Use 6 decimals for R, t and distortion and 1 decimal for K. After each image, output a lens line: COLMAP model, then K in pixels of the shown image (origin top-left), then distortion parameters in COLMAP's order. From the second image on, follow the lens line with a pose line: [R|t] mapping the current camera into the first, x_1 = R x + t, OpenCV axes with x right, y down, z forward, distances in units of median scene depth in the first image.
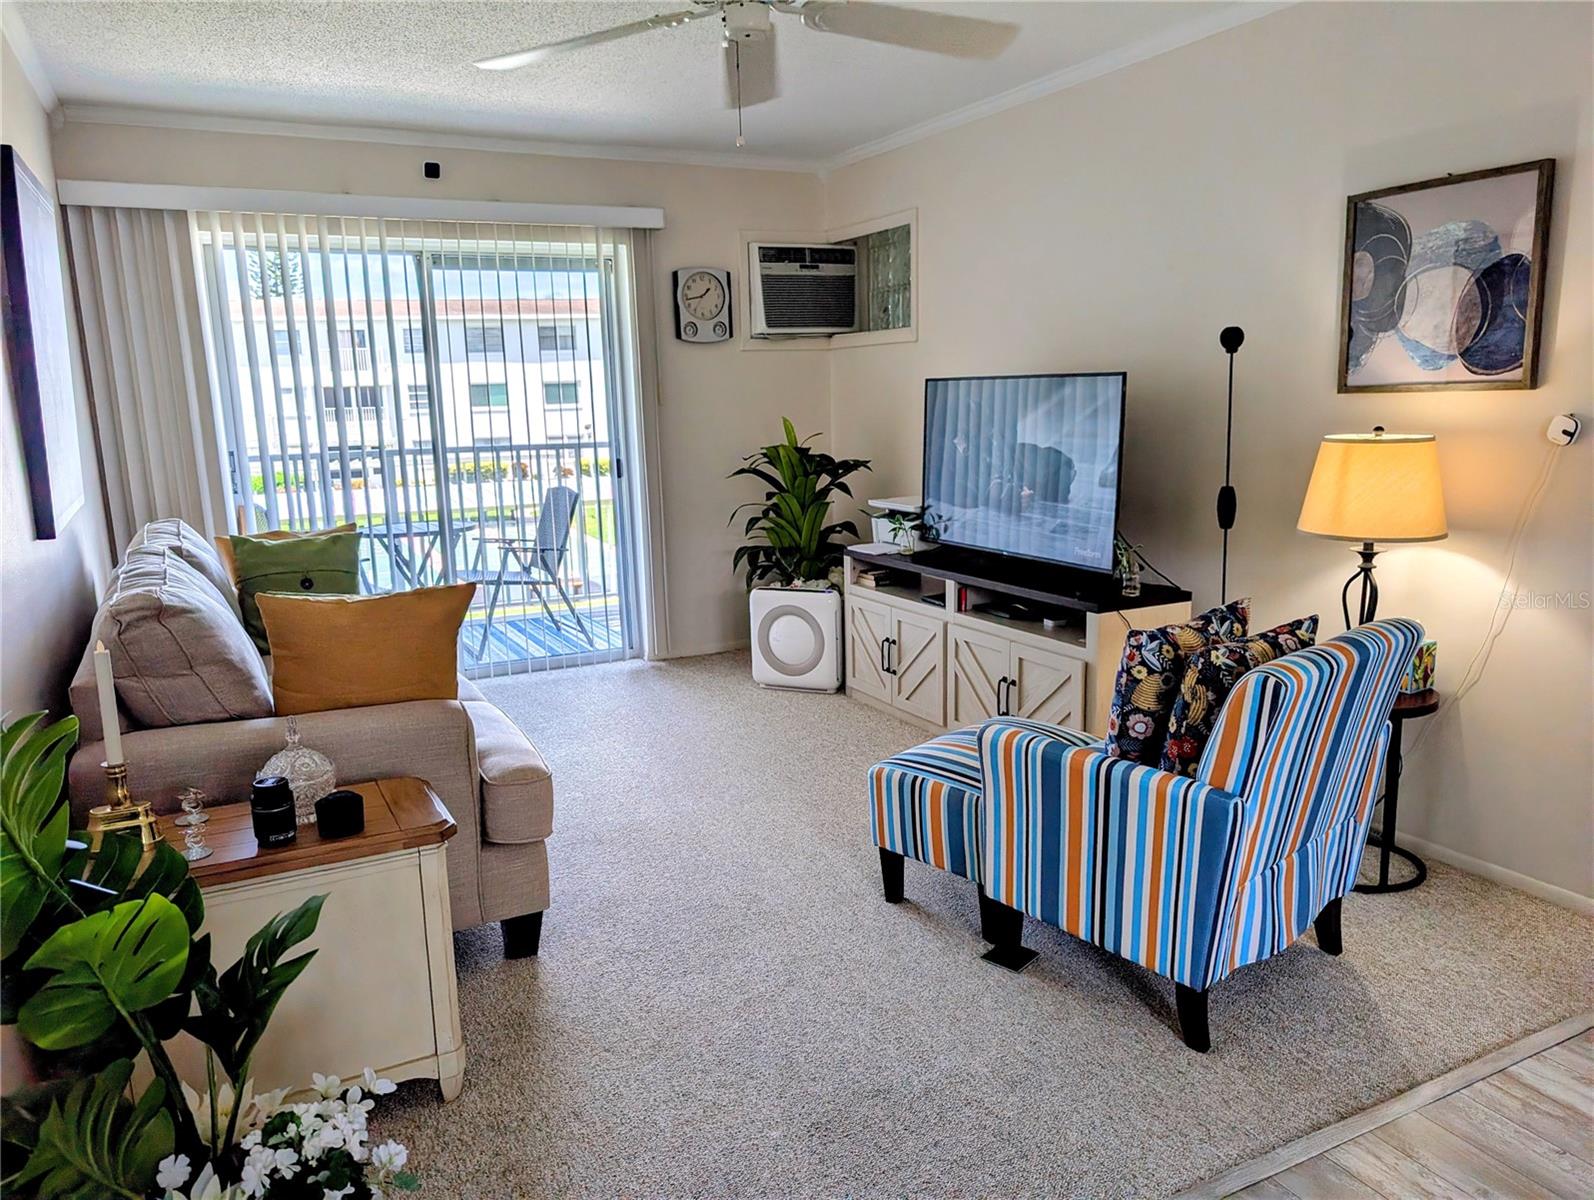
lens RADIAL K [[1156.4, 0, 786.7], [0, 1156.4, 627.7], [0, 0, 1]] dist [0.019954, -0.014771]
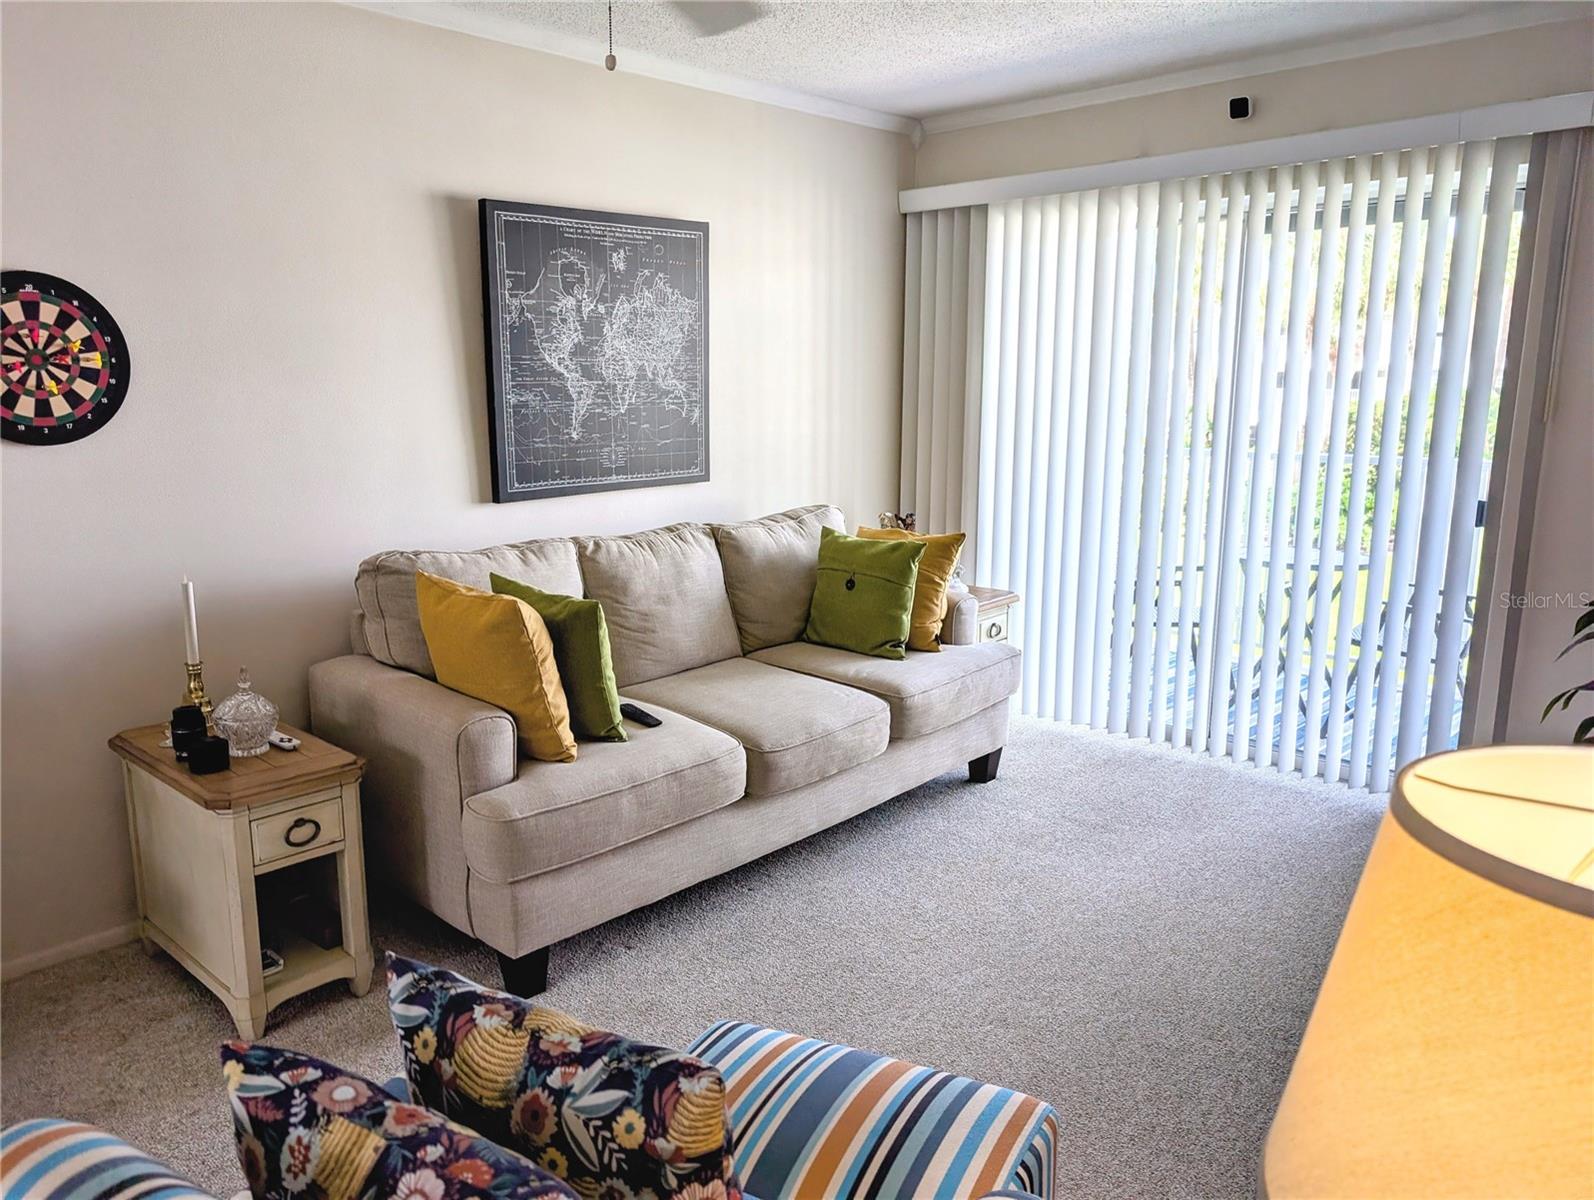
lens RADIAL K [[1156.4, 0, 786.8], [0, 1156.4, 622.9], [0, 0, 1]] dist [0.019954, -0.014771]
pose [[0.336899, 0.217022, -0.916188, 0.504938], [-0.200479, 0.967293, 0.155408, -0.158142], [0.919950, 0.131320, 0.369388, 0.629867]]
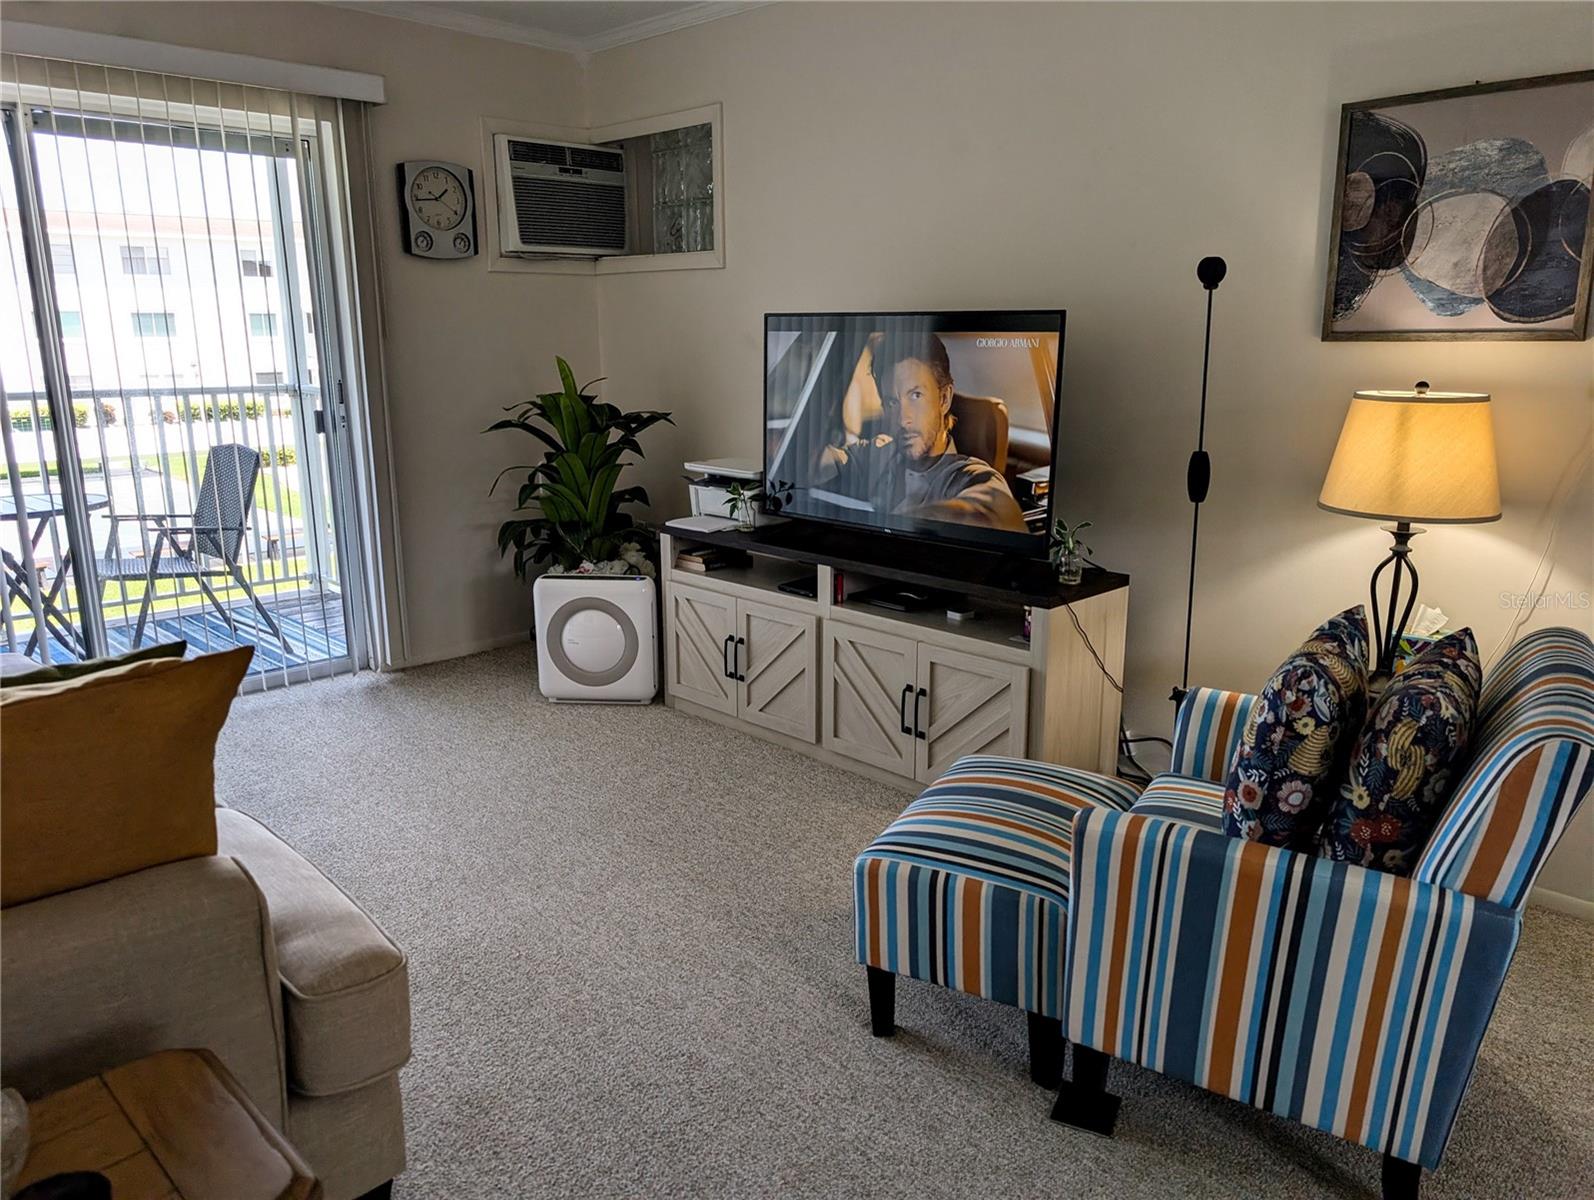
lens RADIAL K [[1156.4, 0, 814.0], [0, 1156.4, 595.8], [0, 0, 1]] dist [0.019954, -0.014771]
pose [[0.948097, -0.049975, 0.314029, -0.135985], [0.043133, 0.998657, 0.028702, -0.050067], [-0.315041, -0.013667, 0.948980, 0.275540]]
